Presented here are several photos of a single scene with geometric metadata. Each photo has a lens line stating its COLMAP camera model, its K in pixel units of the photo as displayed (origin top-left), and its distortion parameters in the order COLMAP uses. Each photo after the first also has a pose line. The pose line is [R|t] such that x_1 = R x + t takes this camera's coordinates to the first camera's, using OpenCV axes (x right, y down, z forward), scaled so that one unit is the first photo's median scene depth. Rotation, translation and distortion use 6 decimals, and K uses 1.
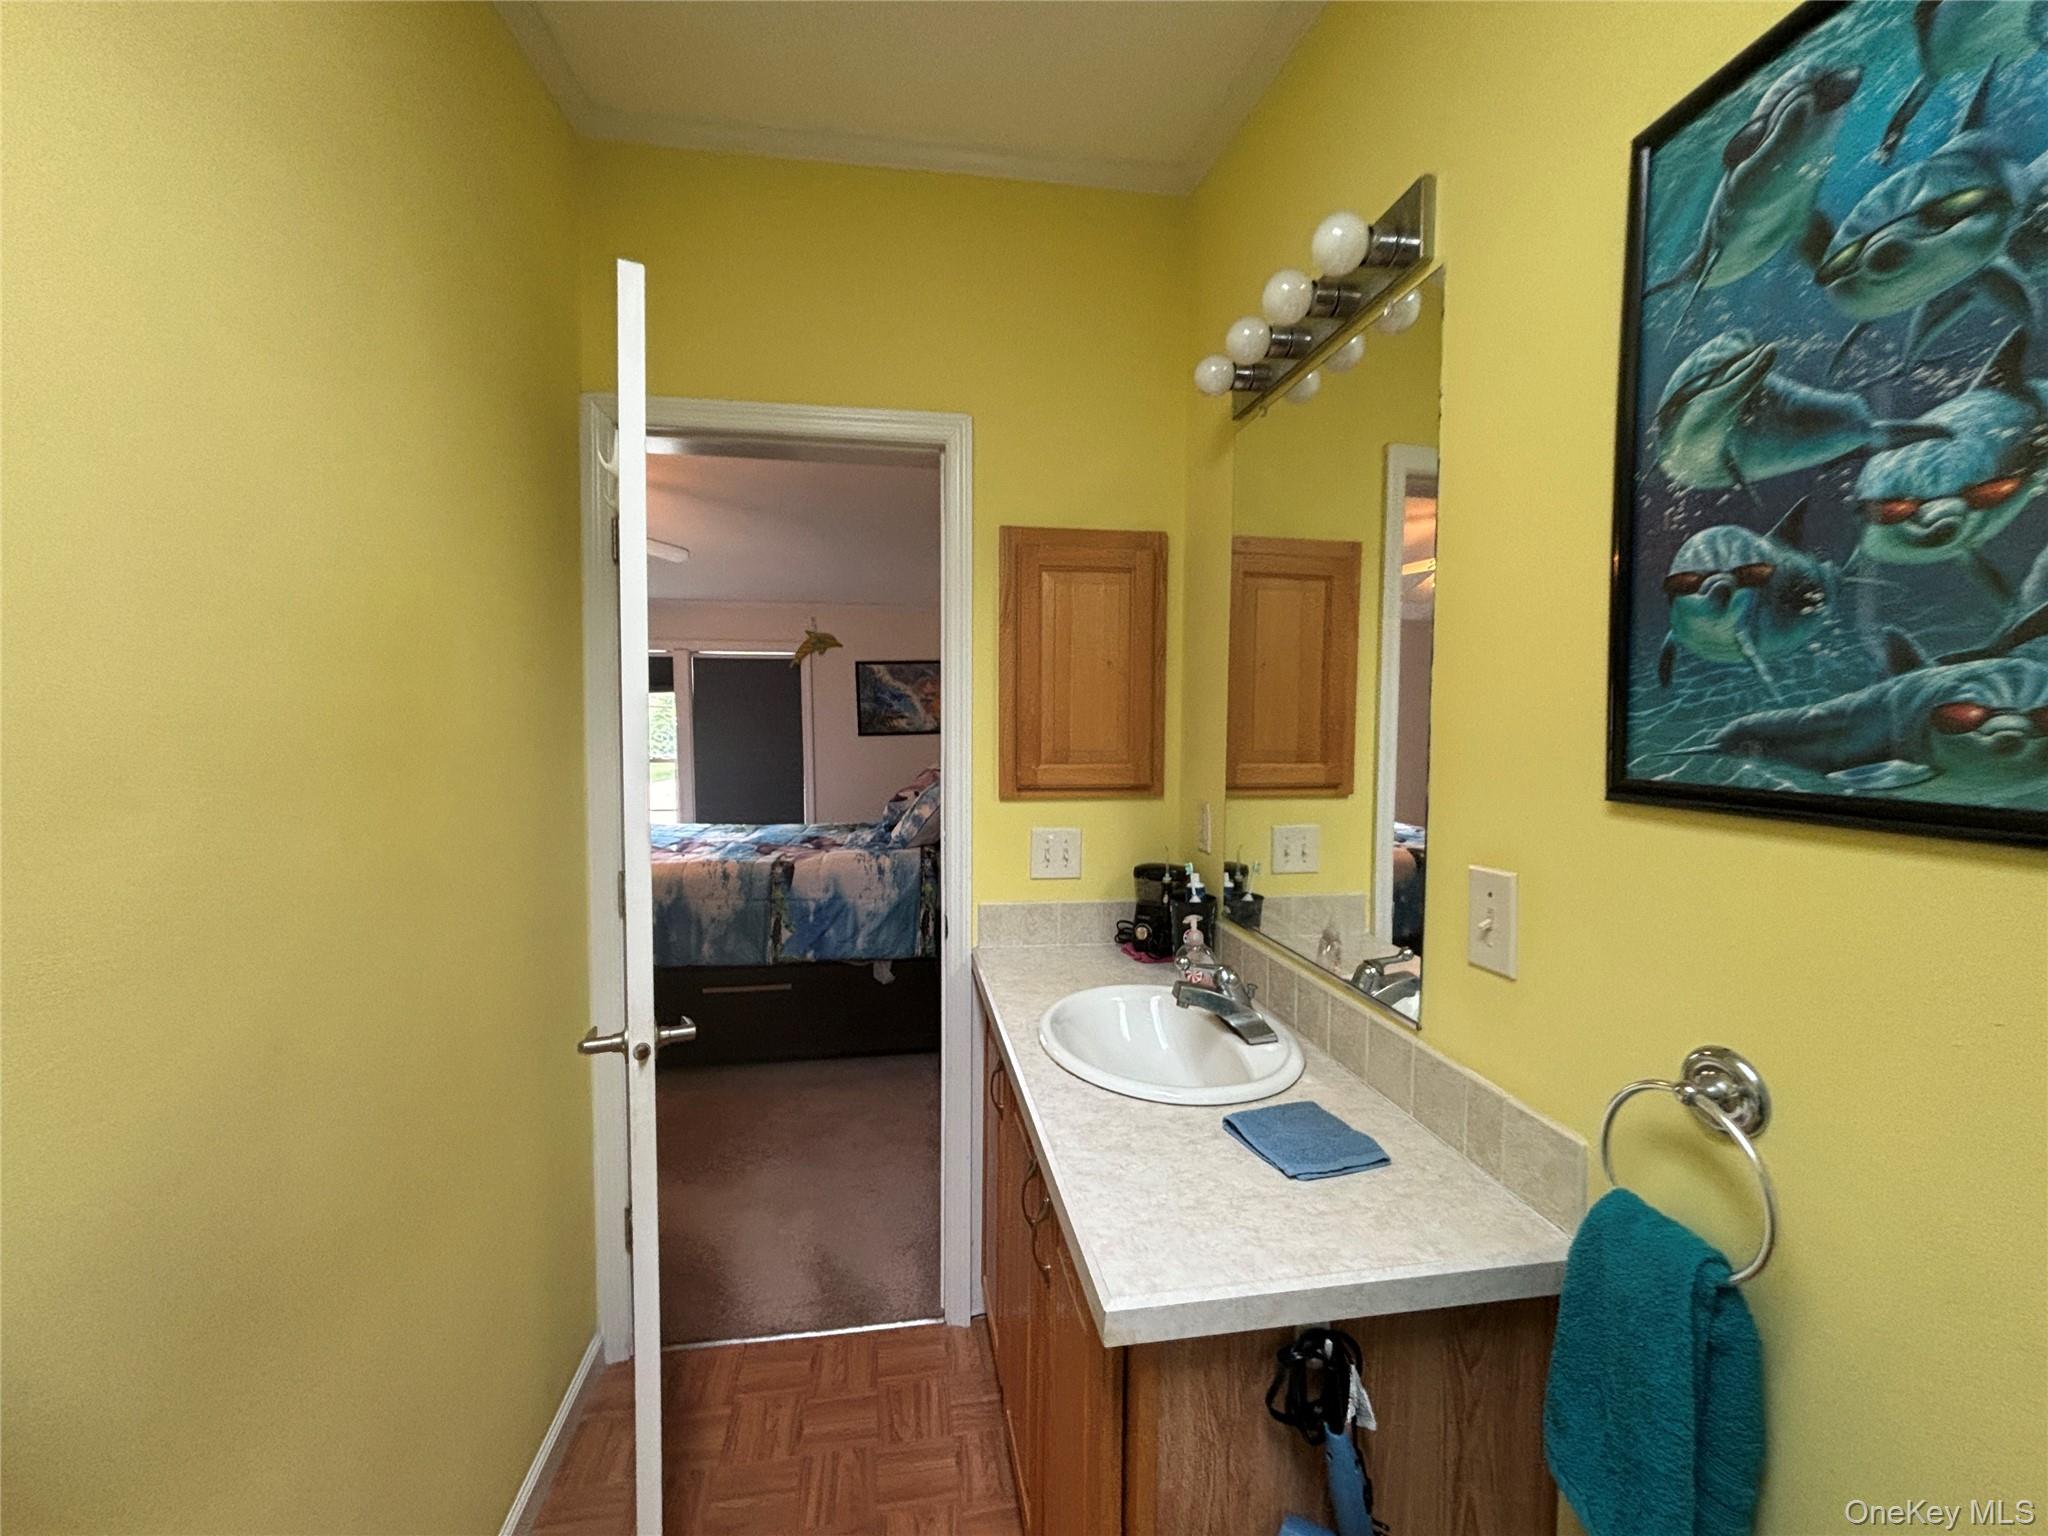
lens RADIAL K [[829.7, 0, 1037.6], [0, 829.7, 767.2], [0, 0, 1]] dist [0.003522, 0.001530]
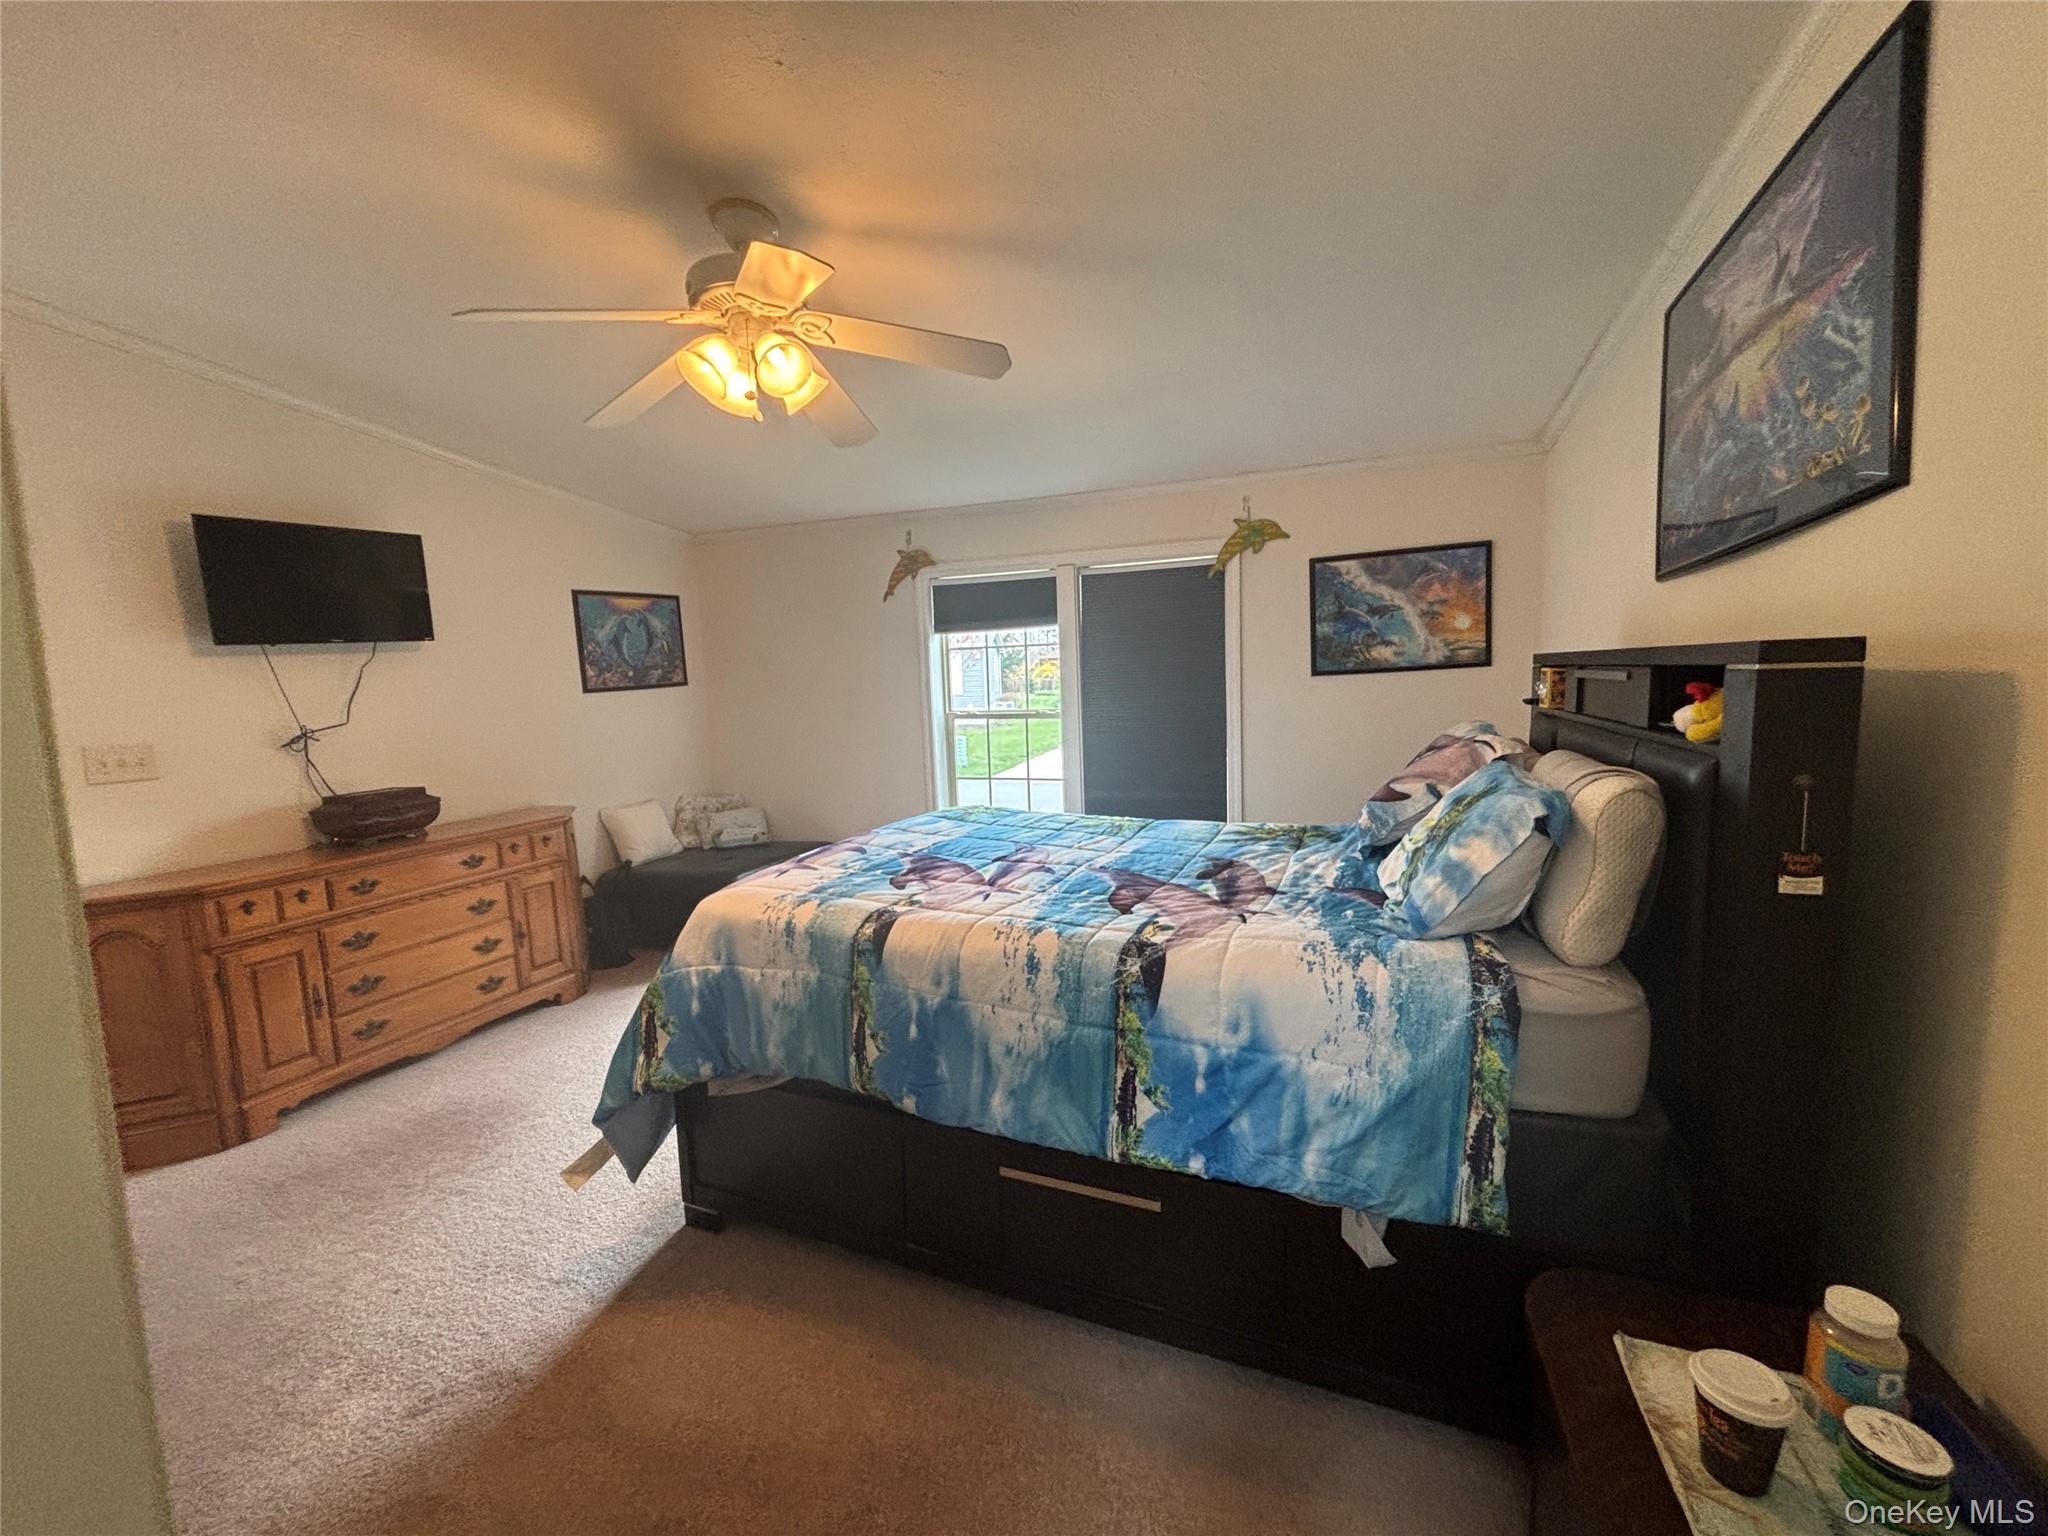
lens RADIAL K [[829.7, 0, 1021.2], [0, 829.7, 762.8], [0, 0, 1]] dist [0.003522, 0.001530]
pose [[0.853953, 0.028190, -0.519586, -0.123261], [0.005562, 0.997980, 0.063286, -0.020976], [0.520321, -0.056933, 0.852071, 0.563137]]
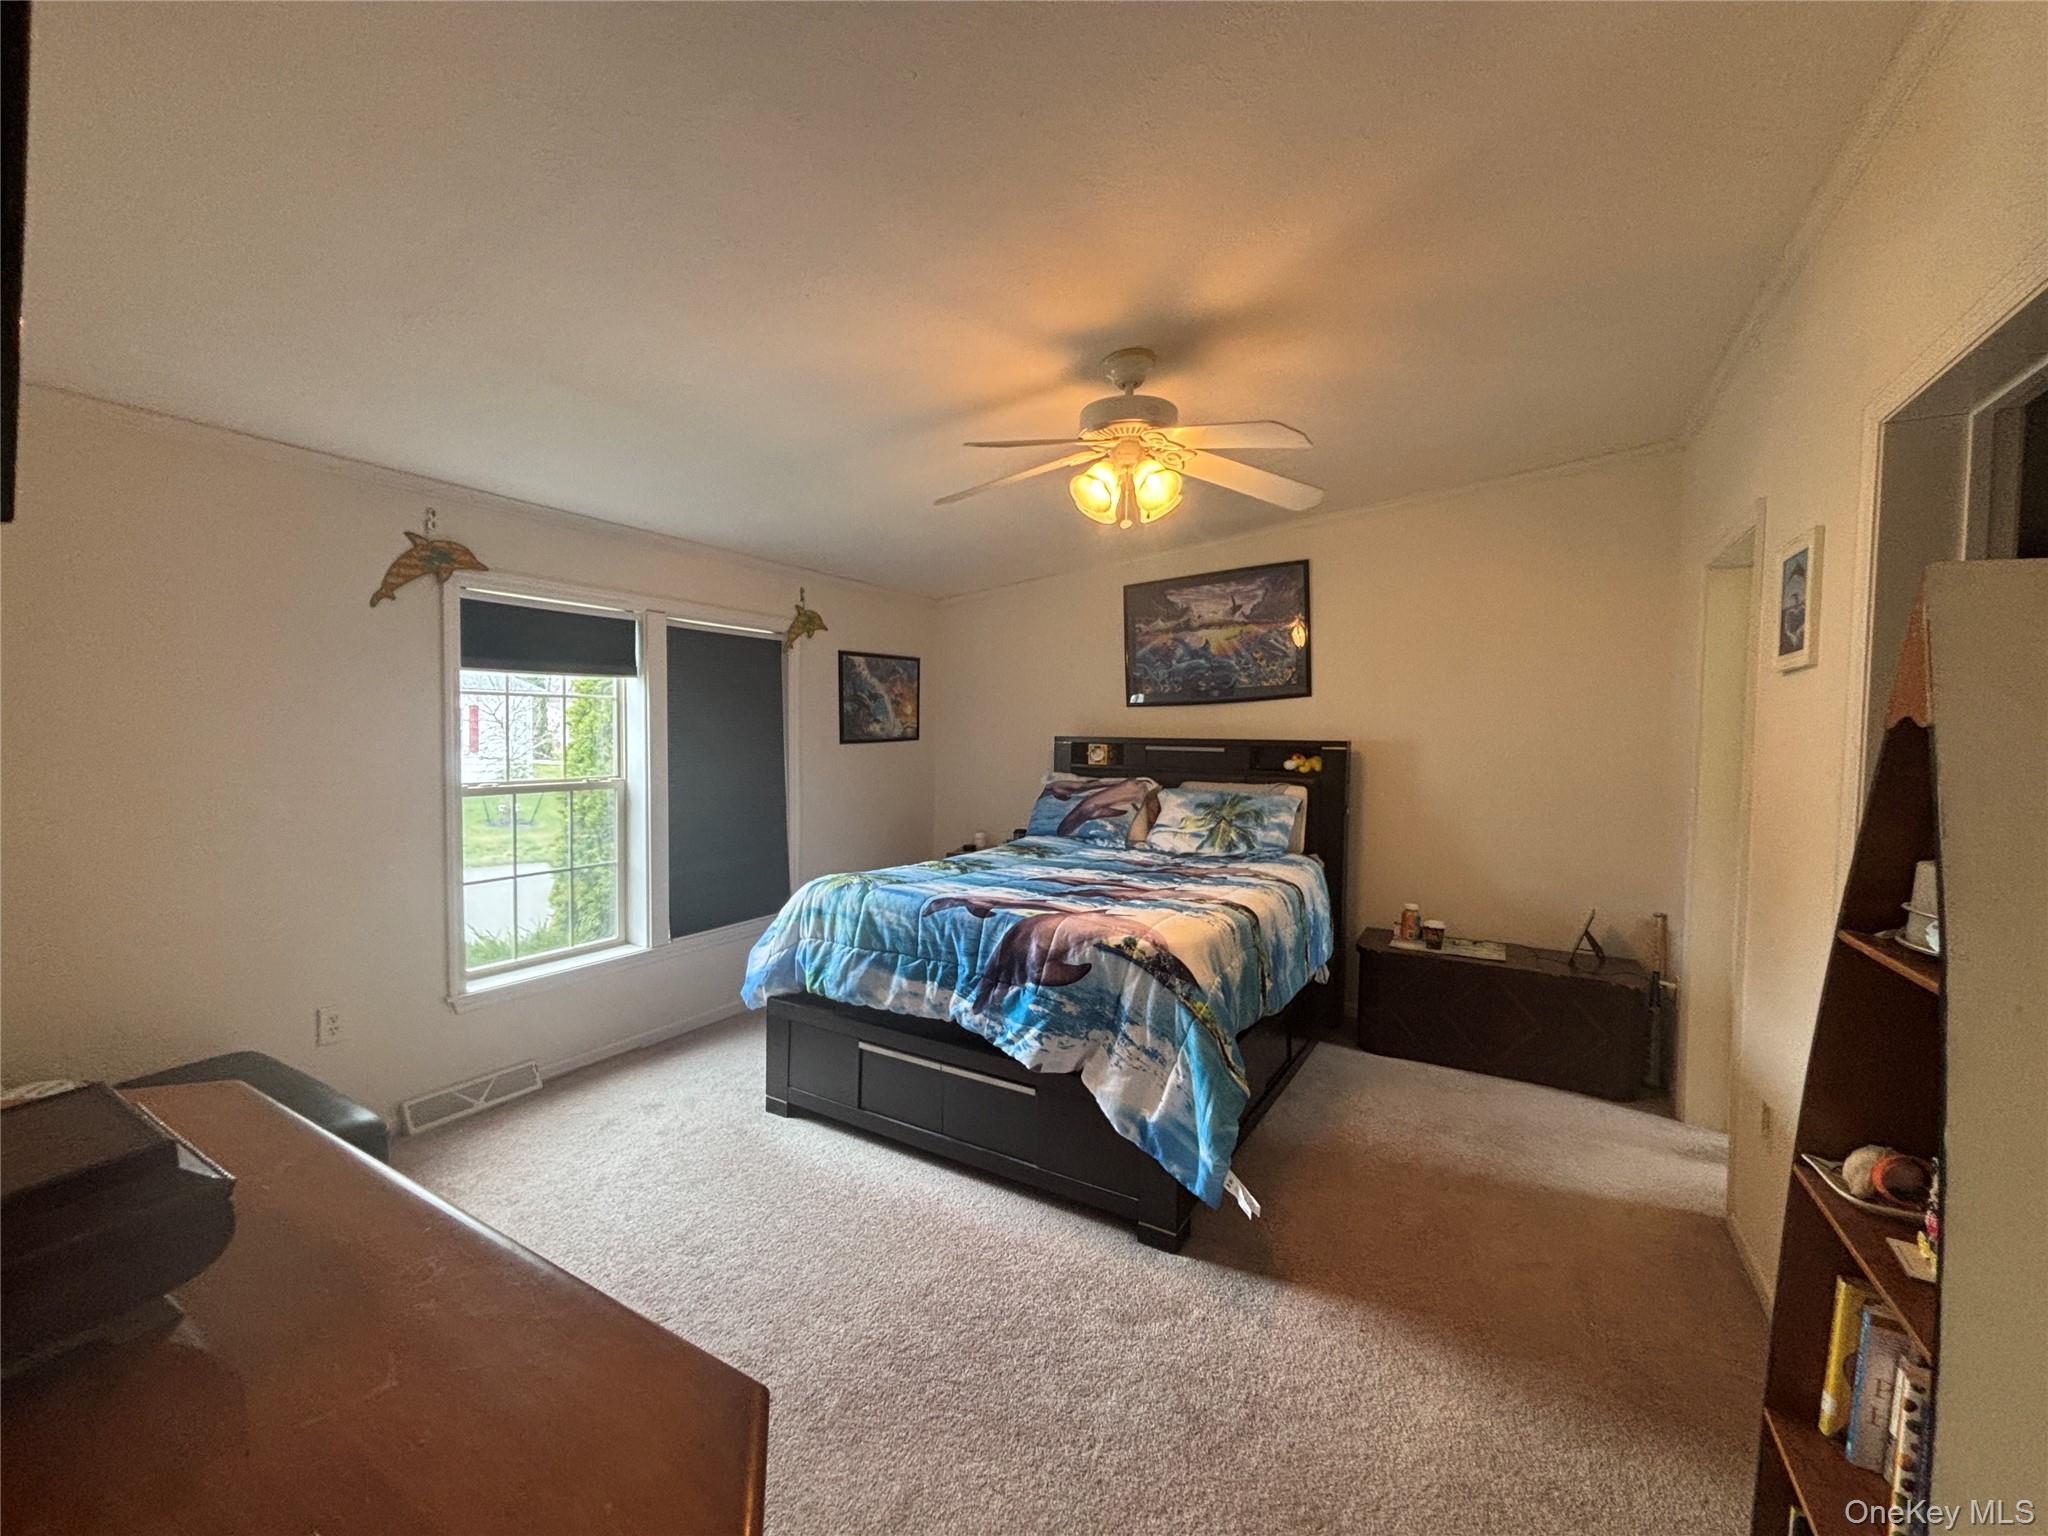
lens RADIAL K [[829.7, 0, 1016.5], [0, 829.7, 759.6], [0, 0, 1]] dist [0.003522, 0.001530]
pose [[0.647247, -0.016969, 0.762091, -1.215487], [0.023836, 0.999714, 0.002016, -0.034752], [-0.761908, 0.016860, 0.647466, 0.611056]]
